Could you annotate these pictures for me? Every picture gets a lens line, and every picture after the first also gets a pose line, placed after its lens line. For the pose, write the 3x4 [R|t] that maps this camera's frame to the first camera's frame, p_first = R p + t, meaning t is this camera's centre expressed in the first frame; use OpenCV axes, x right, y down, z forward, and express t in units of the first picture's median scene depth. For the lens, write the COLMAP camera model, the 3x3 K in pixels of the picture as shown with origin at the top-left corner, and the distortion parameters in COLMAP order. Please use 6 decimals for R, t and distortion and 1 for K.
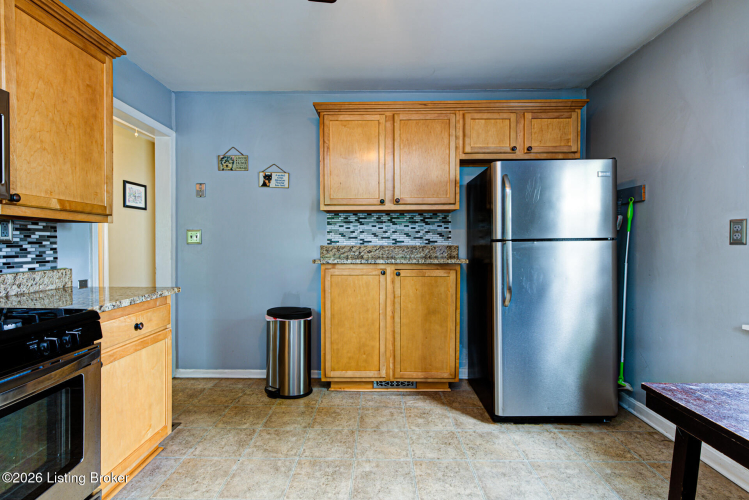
lens RADIAL K [[352.8, 0, 374.5], [0, 352.8, 250.0], [0, 0, 1]] dist [0.002710, 0.000348]
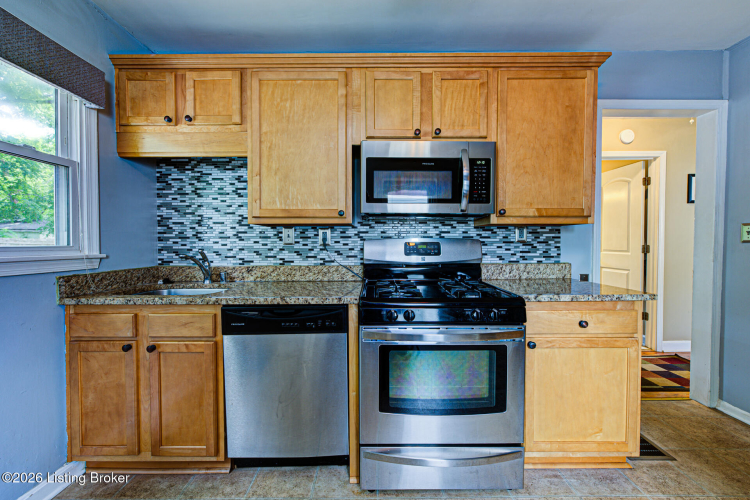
lens RADIAL K [[299.0, 0, 375.0], [0, 299.0, 250.0], [0, 0, 1]] dist [-0.000192, 0.000339]
pose [[0.004956, 0.022376, -0.999737, 0.171014], [-0.014162, 0.999651, 0.022304, -0.007311], [0.999887, 0.014048, 0.005272, 0.358914]]
